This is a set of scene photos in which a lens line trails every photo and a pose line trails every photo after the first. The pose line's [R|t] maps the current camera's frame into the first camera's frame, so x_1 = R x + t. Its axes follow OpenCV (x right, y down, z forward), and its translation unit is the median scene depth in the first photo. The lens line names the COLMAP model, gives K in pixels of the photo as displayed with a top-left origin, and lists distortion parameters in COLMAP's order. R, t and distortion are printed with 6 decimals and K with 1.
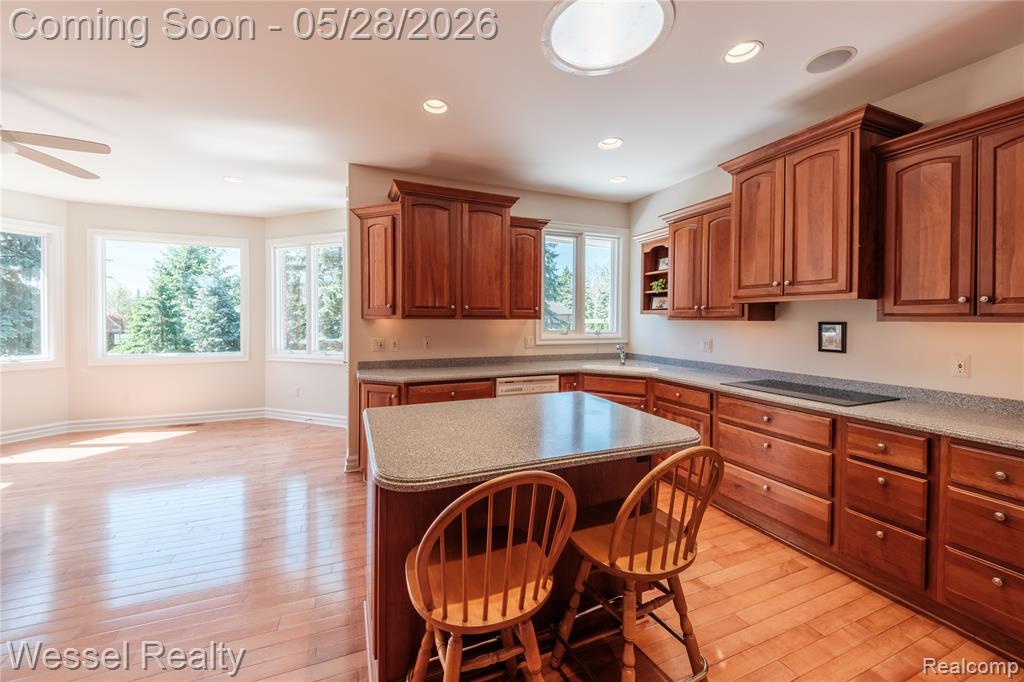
lens RADIAL K [[367.2, 0, 511.4], [0, 367.2, 320.4], [0, 0, 1]] dist [0.002528, -0.003465]
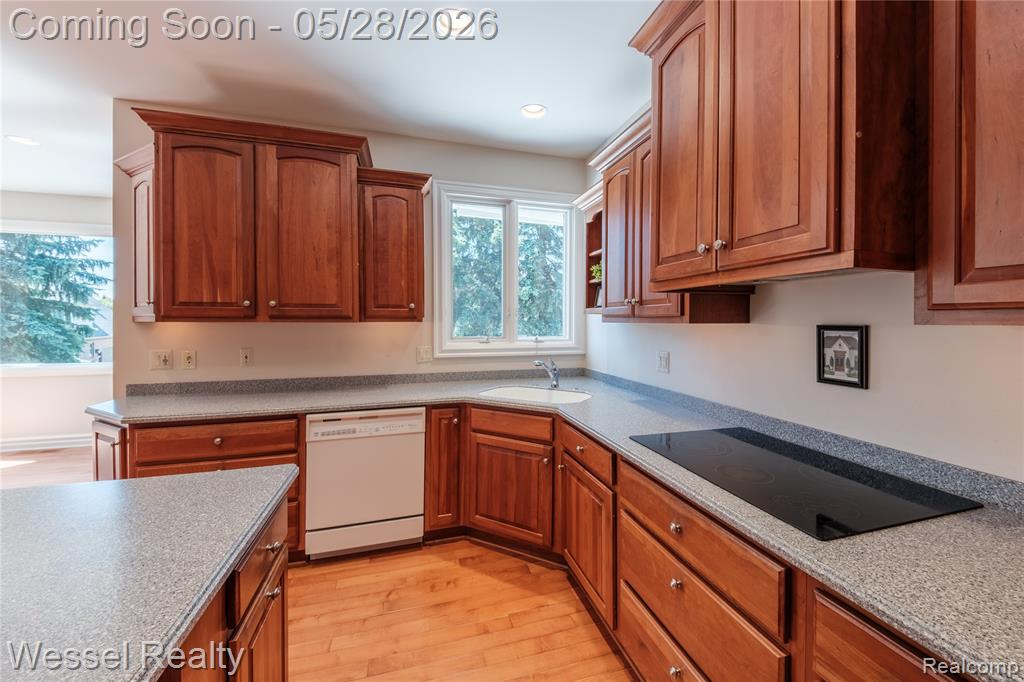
lens RADIAL K [[389.4, 0, 527.7], [0, 389.4, 322.9], [0, 0, 1]] dist [0.007066, -0.001605]
pose [[0.995837, -0.003164, -0.091095, 0.385175], [0.003189, 0.999995, 0.000138, -0.000159], [0.091094, -0.000428, 0.995842, 0.333607]]
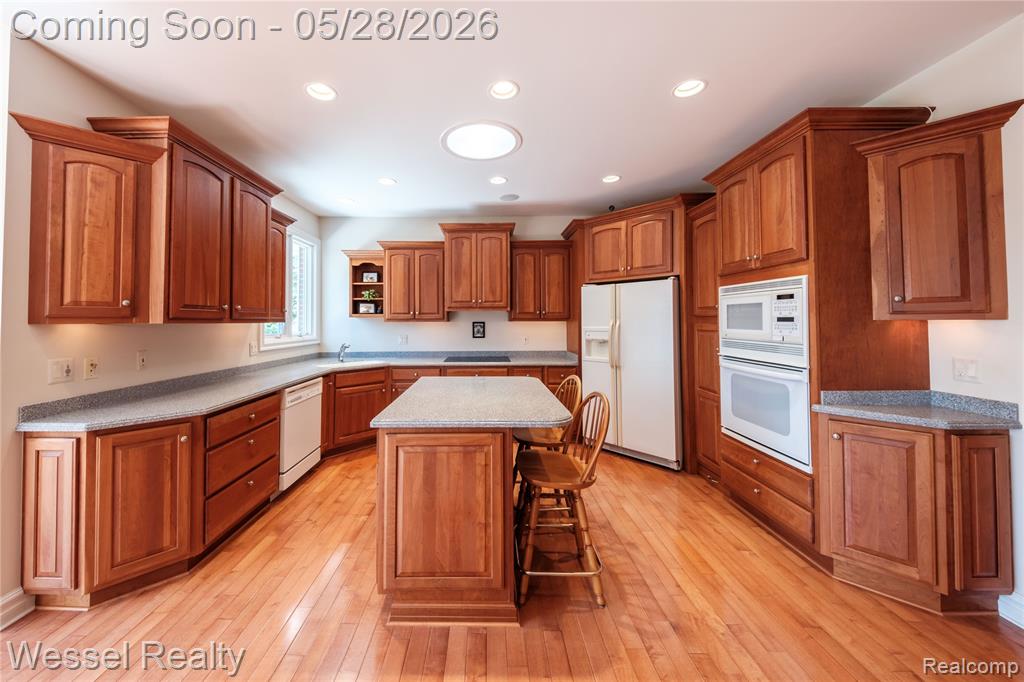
lens RADIAL K [[348.3, 0, 478.3], [0, 348.3, 316.6], [0, 0, 1]] dist [0.002869, -0.001159]
pose [[0.415089, 0.005574, 0.909764, -0.597284], [0.009905, 0.999894, -0.010646, -0.003769], [-0.909727, 0.013430, 0.414990, 0.198218]]
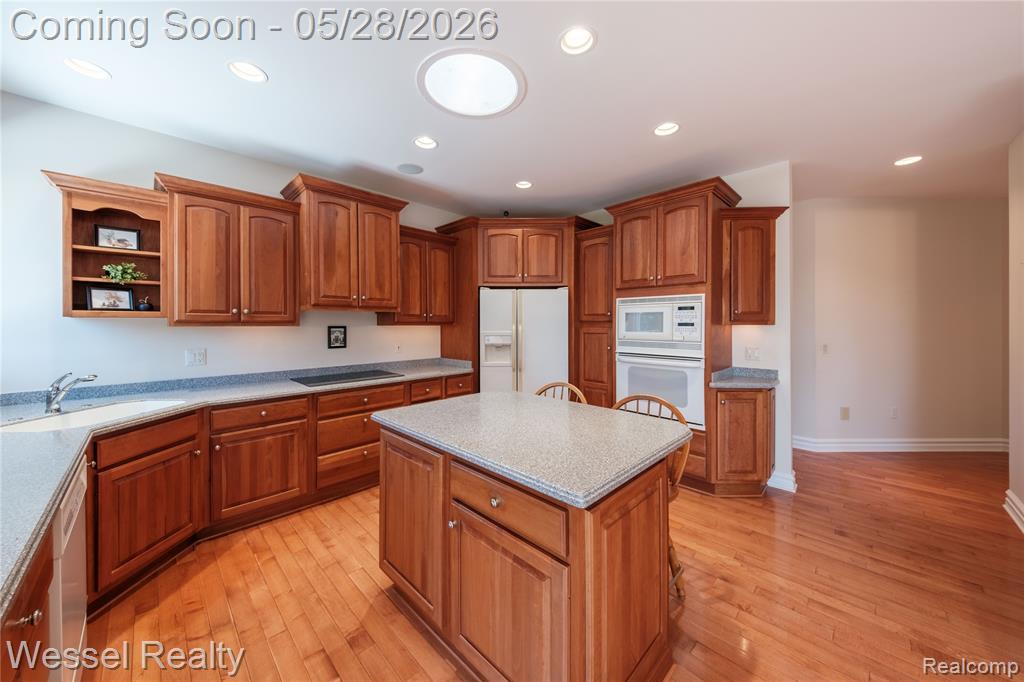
lens RADIAL K [[348.6, 0, 505.7], [0, 348.6, 327.5], [0, 0, 1]] dist [-0.004921, -0.003318]
pose [[-0.356525, -0.013263, 0.934192, -0.451630], [0.002917, 0.999879, 0.015309, -0.007239], [-0.934281, 0.008183, -0.356443, 0.681863]]
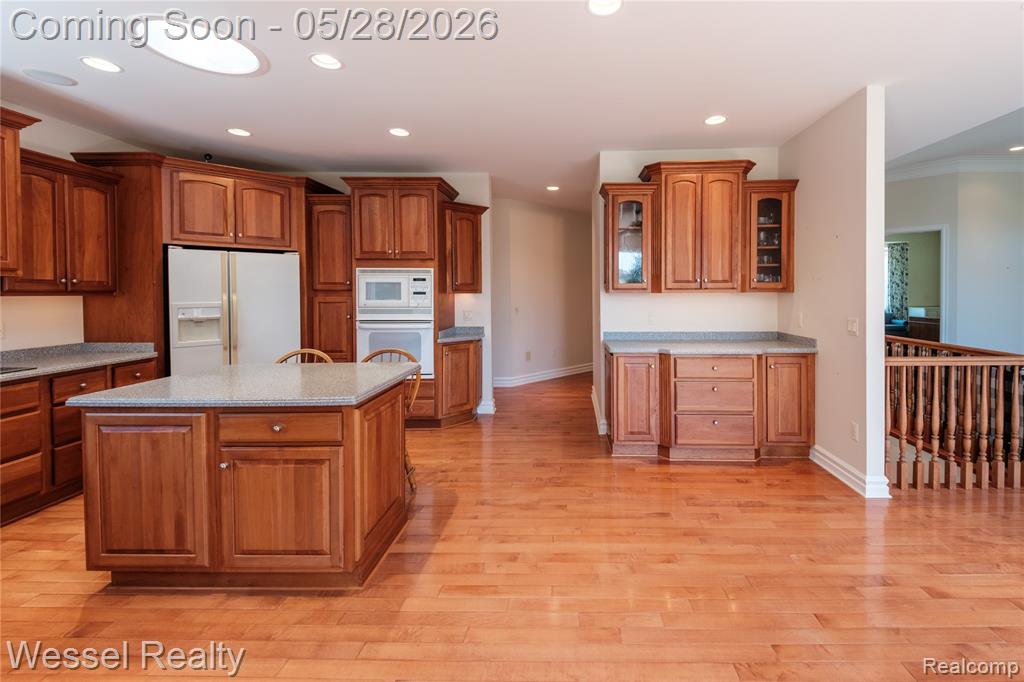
lens RADIAL K [[424.8, 0, 561.1], [0, 424.8, 299.0], [0, 0, 1]] dist [0.014170, -0.005106]
pose [[-0.911660, -0.008307, 0.410862, -0.709004], [0.000973, 0.999749, 0.022373, -0.010632], [-0.410944, 0.020797, -0.911423, 0.935020]]
